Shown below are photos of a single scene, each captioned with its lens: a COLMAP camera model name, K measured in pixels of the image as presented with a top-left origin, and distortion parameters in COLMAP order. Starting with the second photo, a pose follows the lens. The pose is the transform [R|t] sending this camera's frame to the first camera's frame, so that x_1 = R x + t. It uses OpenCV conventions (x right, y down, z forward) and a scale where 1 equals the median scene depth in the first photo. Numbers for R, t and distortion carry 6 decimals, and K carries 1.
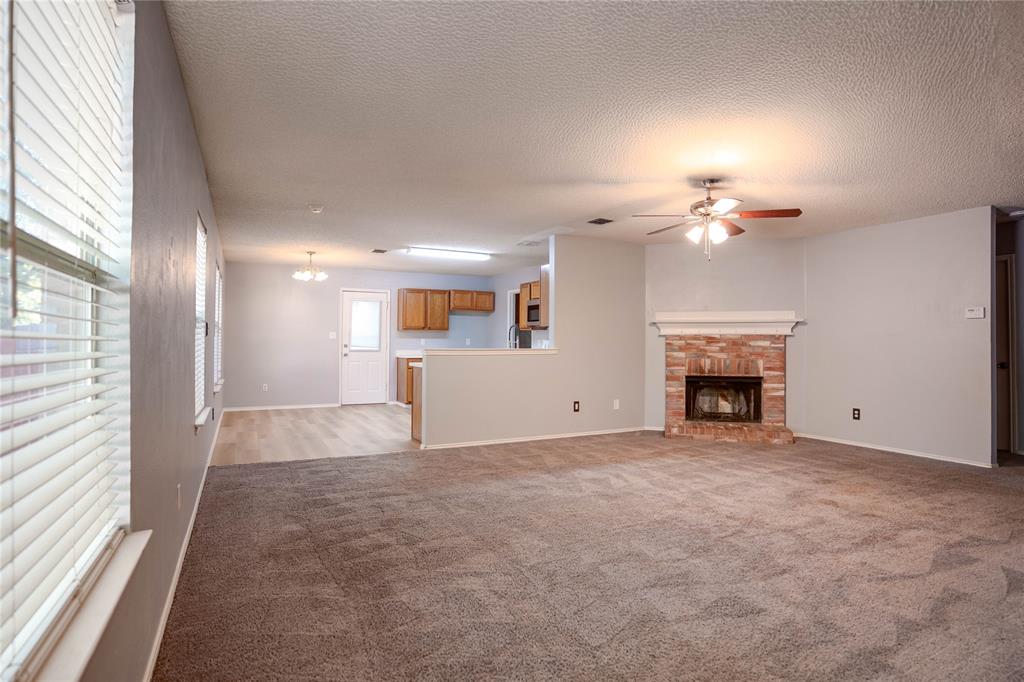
lens RADIAL K [[556.4, 0, 505.6], [0, 556.4, 341.4], [0, 0, 1]] dist [-0.072290, 0.003068]
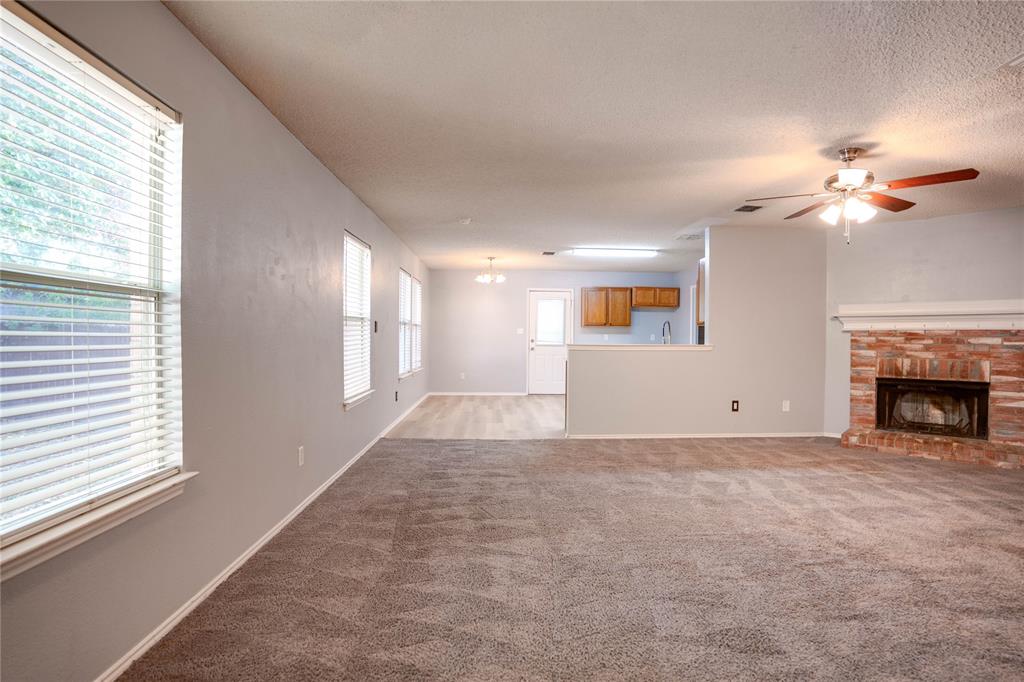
lens RADIAL K [[527.0, 0, 501.5], [0, 527.0, 345.3], [0, 0, 1]] dist [-0.056558, 0.017610]
pose [[0.906655, 0.008873, -0.421779, 0.191621], [-0.001976, 0.999857, 0.016786, -0.000863], [0.421868, -0.014386, 0.906543, 0.038041]]
